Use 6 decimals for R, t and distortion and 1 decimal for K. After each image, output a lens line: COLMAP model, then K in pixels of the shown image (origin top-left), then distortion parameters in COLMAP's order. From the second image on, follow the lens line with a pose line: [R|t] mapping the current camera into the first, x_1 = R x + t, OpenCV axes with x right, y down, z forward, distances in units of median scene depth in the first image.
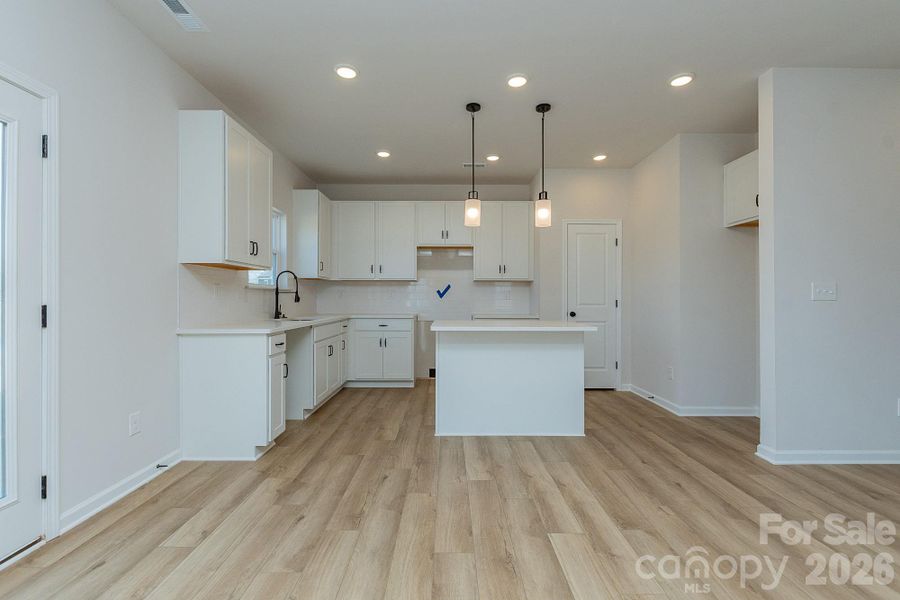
lens RADIAL K [[391.6, 0, 450.8], [0, 391.6, 296.0], [0, 0, 1]] dist [0.000757, 0.000116]
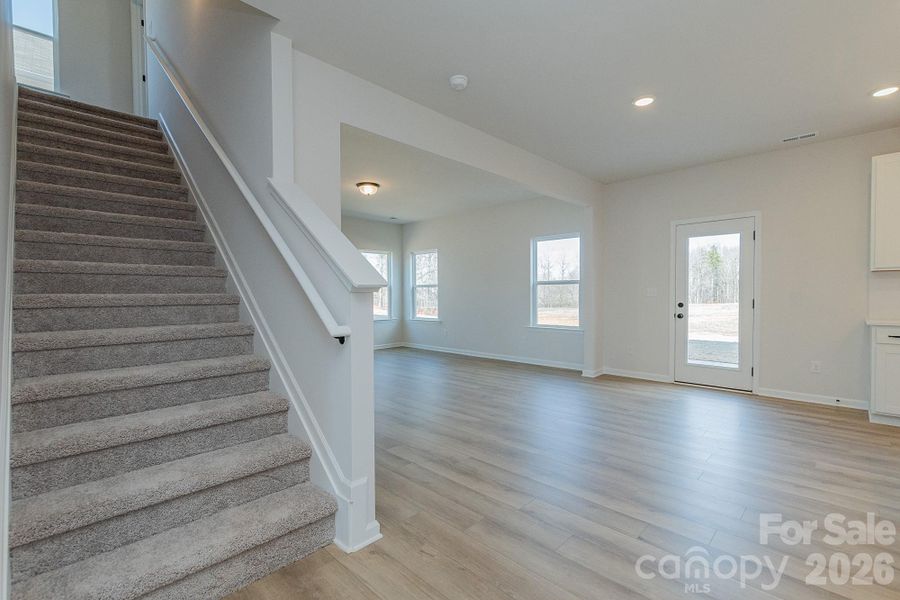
lens RADIAL K [[405.3, 0, 453.3], [0, 405.3, 301.7], [0, 0, 1]] dist [0.000189, -0.000120]
pose [[-0.697172, 0.015596, -0.716734, 1.062004], [0.005765, 0.999853, 0.016149, -0.006309], [0.716881, 0.007127, -0.697159, 0.709268]]
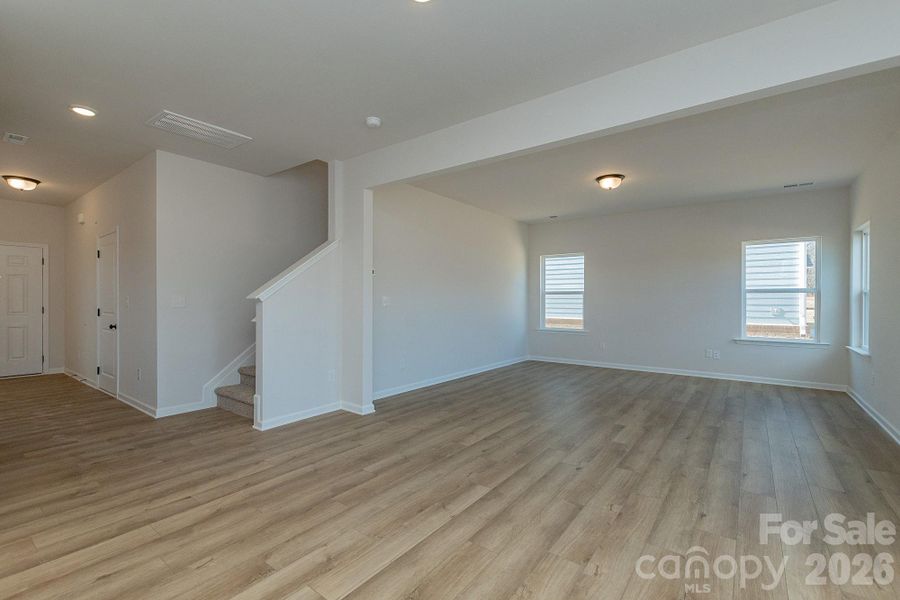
lens RADIAL K [[405.3, 0, 453.3], [0, 405.3, 301.7], [0, 0, 1]] dist [0.000189, -0.000120]
pose [[-0.797679, -0.011132, 0.602980, -0.238425], [-0.008704, 0.999938, 0.006945, -0.019897], [-0.603020, 0.000292, -0.797726, 0.787946]]
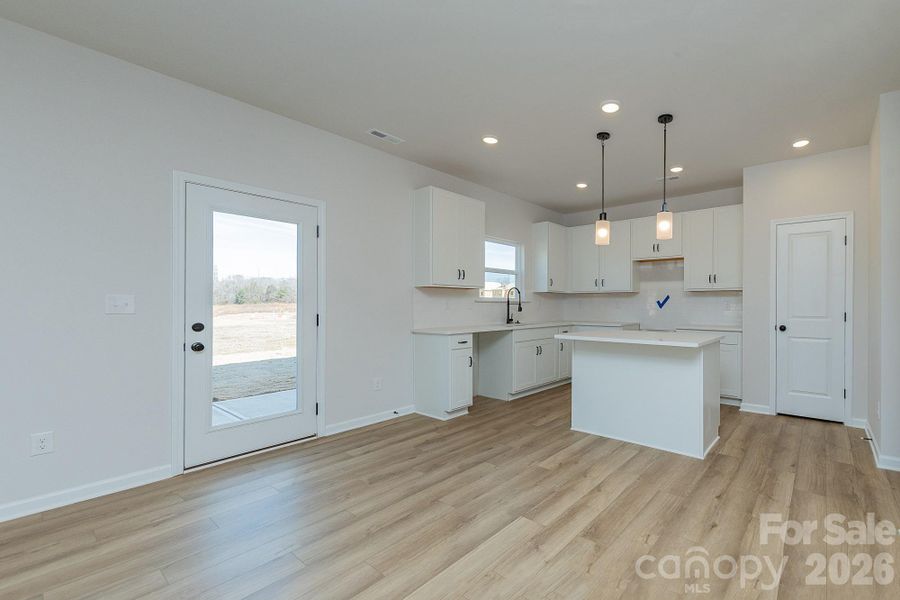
lens RADIAL K [[369.7, 0, 582.2], [0, 369.7, 302.8], [0, 0, 1]] dist [0.001036, 0.000107]
pose [[0.839381, -0.002123, -0.543540, 0.514620], [0.001876, 0.999998, -0.001009, -0.013322], [0.543541, -0.000172, 0.839383, 0.091532]]
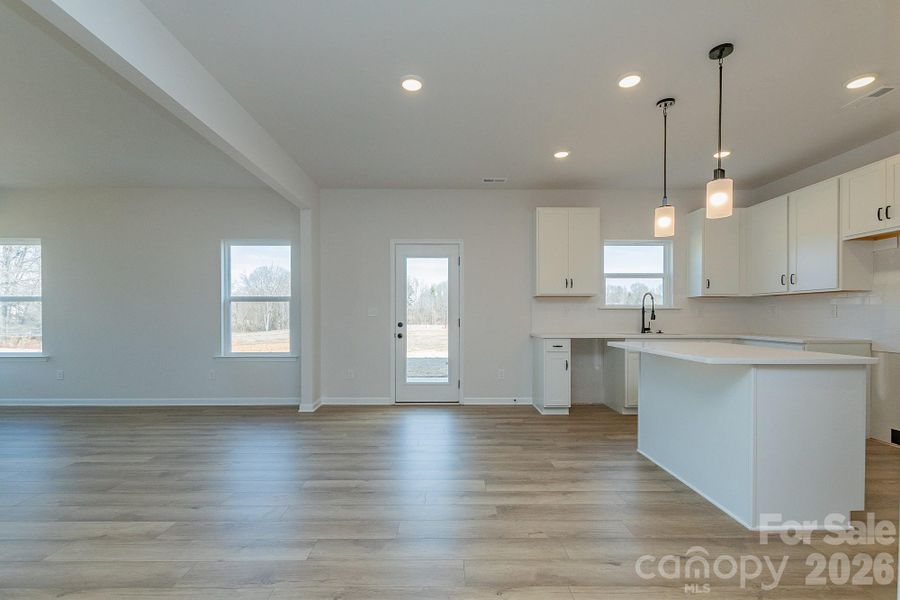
lens RADIAL K [[396.8, 0, 448.1], [0, 396.8, 316.7], [0, 0, 1]] dist [-0.000759, -0.000305]
pose [[0.011504, -0.000754, -0.999934, 0.872717], [0.003547, 0.999993, -0.000714, 0.006531], [0.999928, -0.003539, 0.011507, 0.441818]]
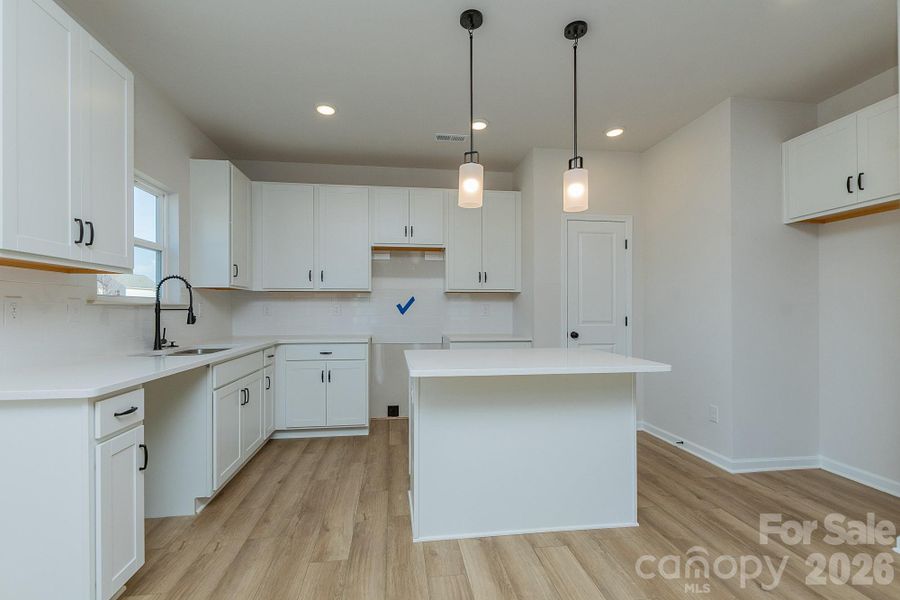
lens RADIAL K [[393.2, 0, 444.5], [0, 393.2, 308.9], [0, 0, 1]] dist [0.002280, 0.000104]
pose [[0.992303, -0.002527, 0.123805, -0.059906], [0.001803, 0.999981, 0.005962, -0.014800], [-0.123818, -0.005693, 0.992289, 0.333496]]
